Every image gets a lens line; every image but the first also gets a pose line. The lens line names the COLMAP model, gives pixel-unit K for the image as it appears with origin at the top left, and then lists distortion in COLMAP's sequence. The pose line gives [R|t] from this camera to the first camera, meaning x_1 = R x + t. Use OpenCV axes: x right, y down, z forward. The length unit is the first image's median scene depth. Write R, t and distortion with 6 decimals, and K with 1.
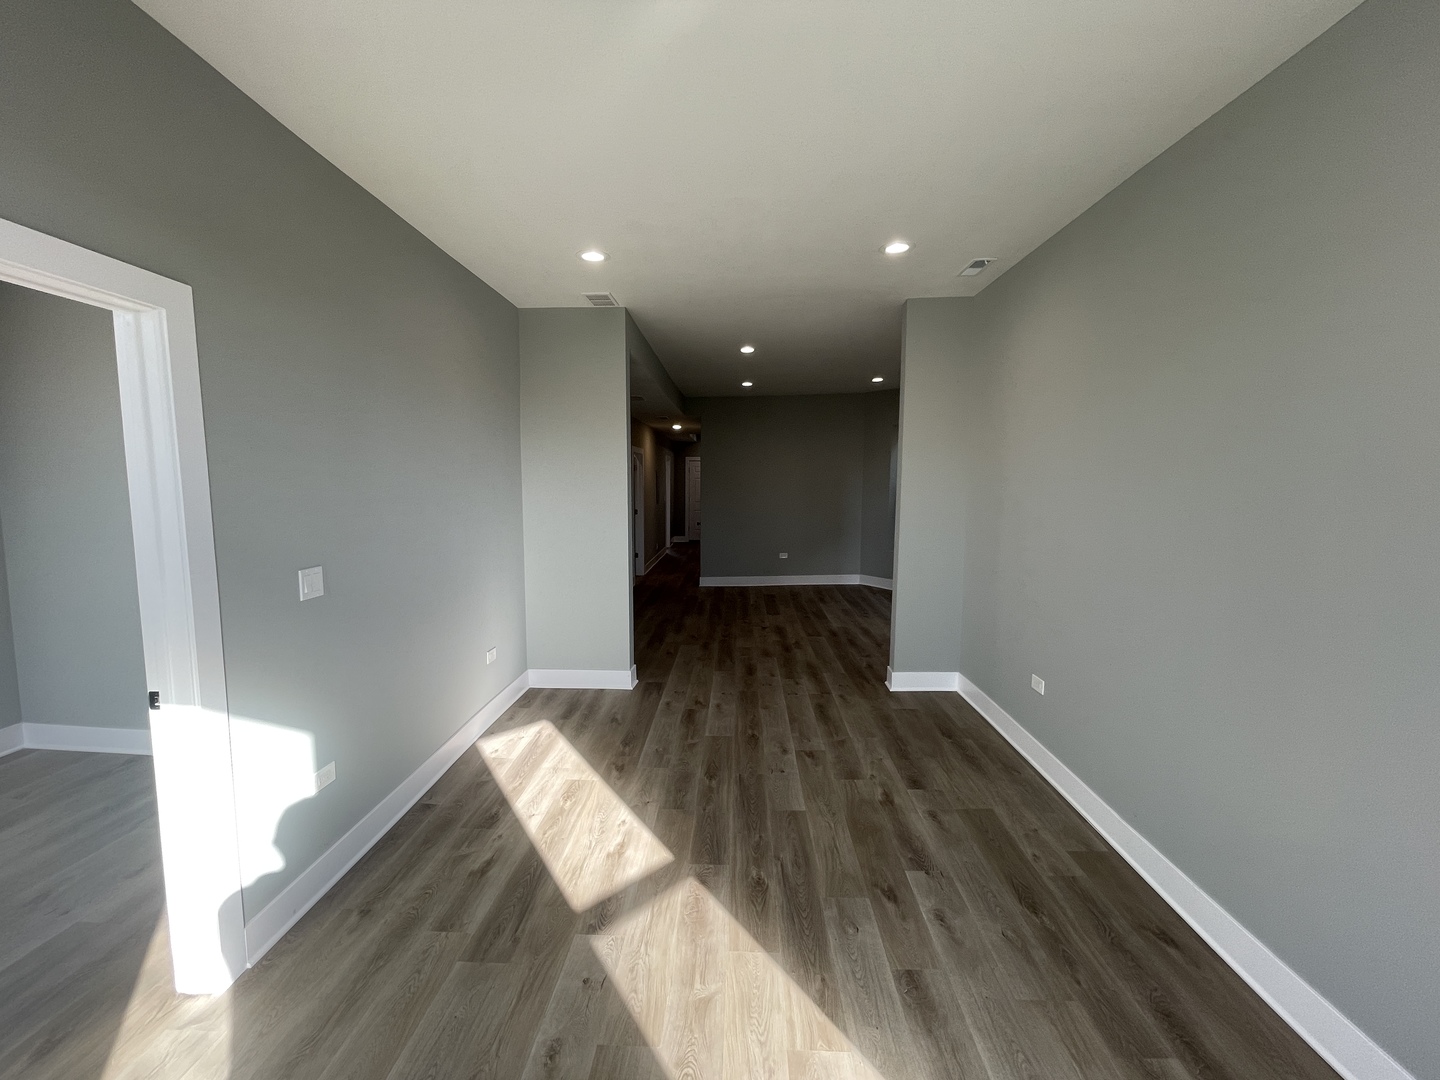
lens RADIAL K [[587.4, 0, 720.0], [0, 587.4, 540.0], [0, 0, 1]] dist [0.000844, 0.000153]
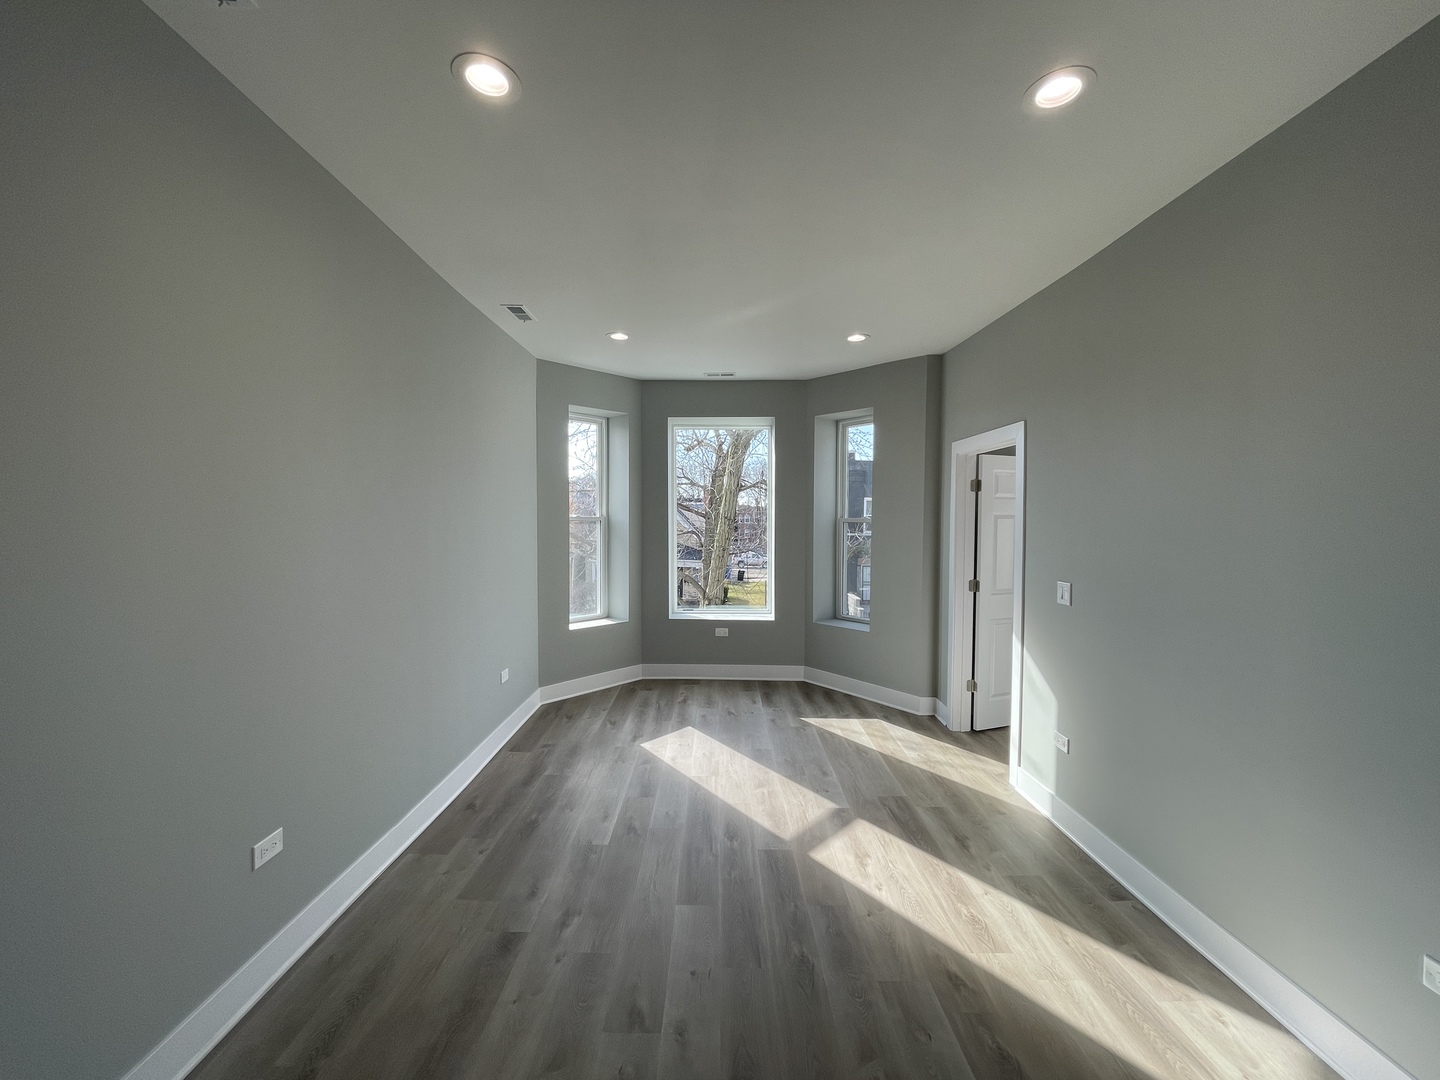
lens RADIAL K [[587.4, 0, 720.0], [0, 587.4, 540.0], [0, 0, 1]] dist [0.000844, 0.000153]
pose [[-0.999103, -0.006760, -0.041810, 0.136561], [-0.012368, 0.990719, 0.135362, -0.193309], [0.040507, 0.135757, -0.989914, 1.992276]]
